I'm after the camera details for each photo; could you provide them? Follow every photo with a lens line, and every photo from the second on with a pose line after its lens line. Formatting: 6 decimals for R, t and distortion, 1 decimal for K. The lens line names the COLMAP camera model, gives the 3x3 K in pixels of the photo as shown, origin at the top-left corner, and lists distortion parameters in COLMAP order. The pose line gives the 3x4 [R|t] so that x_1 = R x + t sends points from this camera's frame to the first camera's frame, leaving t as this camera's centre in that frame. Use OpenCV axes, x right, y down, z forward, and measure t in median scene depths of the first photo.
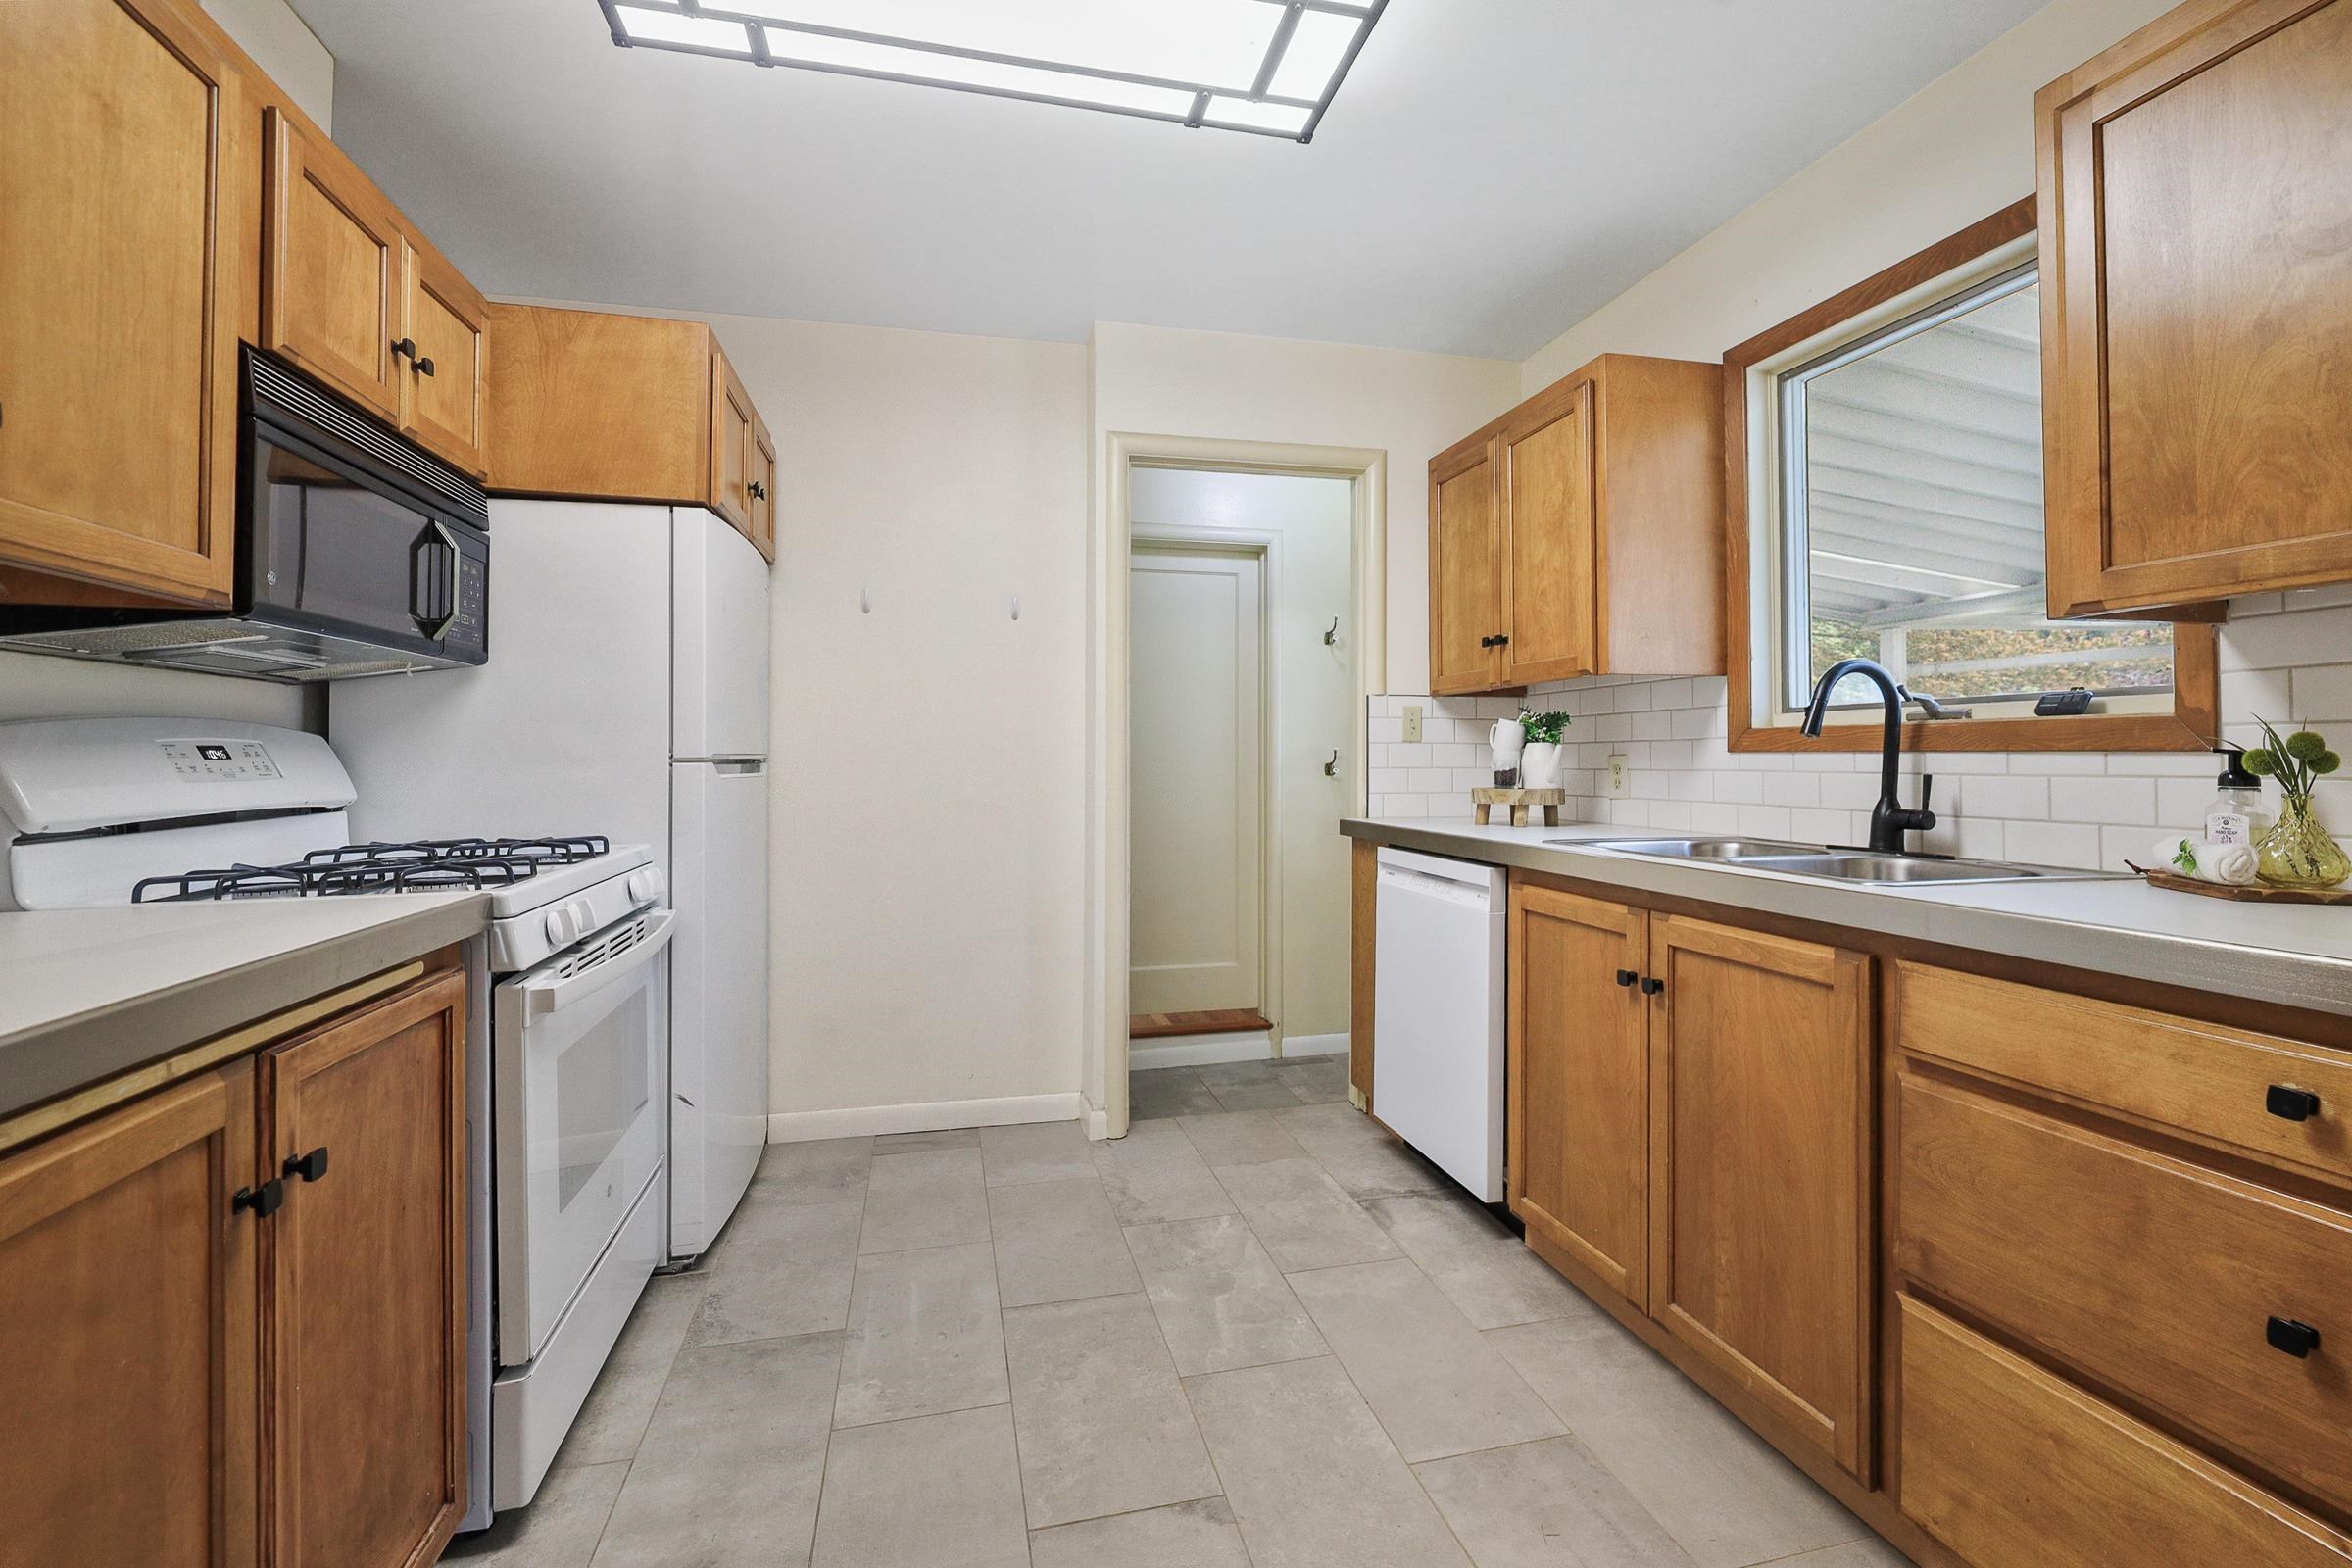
lens RADIAL K [[1015.1, 0, 1169.0], [0, 1015.1, 749.4], [0, 0, 1]] dist [-0.005292, -0.000624]
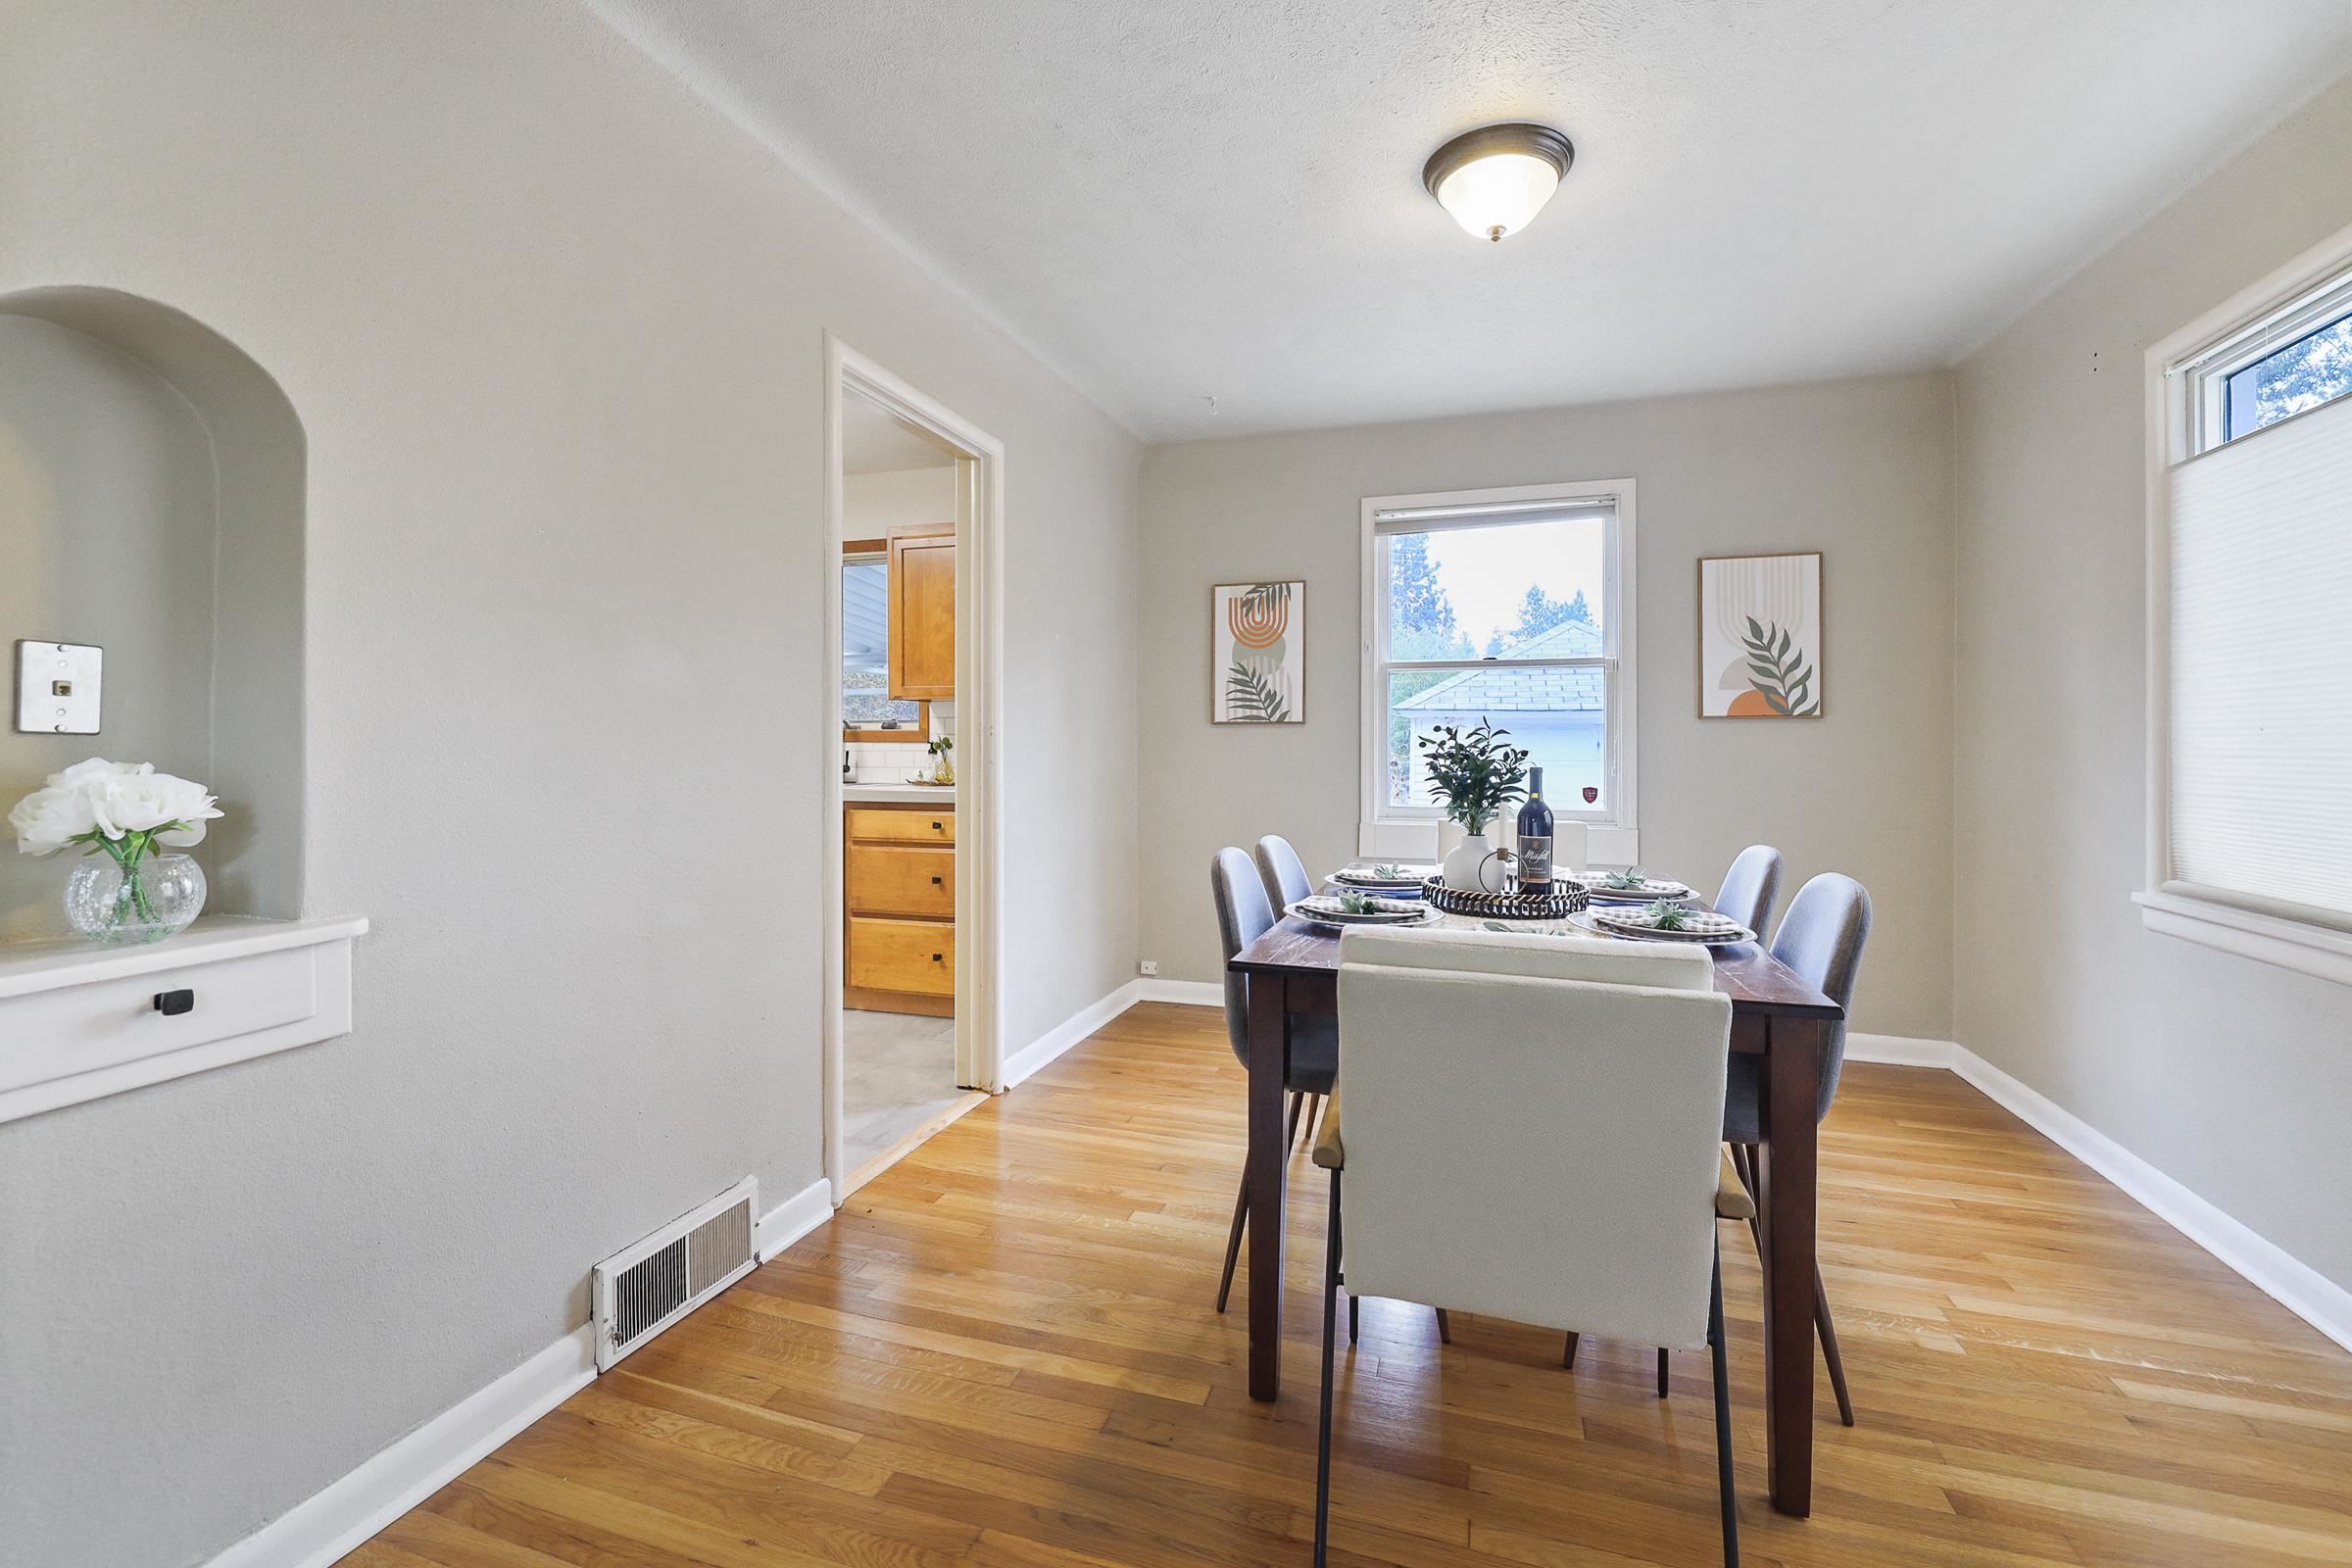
lens RADIAL K [[1015.1, 0, 1177.0], [0, 1015.1, 762.9], [0, 0, 1]] dist [-0.005292, -0.000624]
pose [[0.520395, -0.006835, 0.853898, -1.391582], [-0.012515, 0.999800, 0.015630, 0.005991], [-0.853834, -0.018820, 0.520205, -1.445102]]
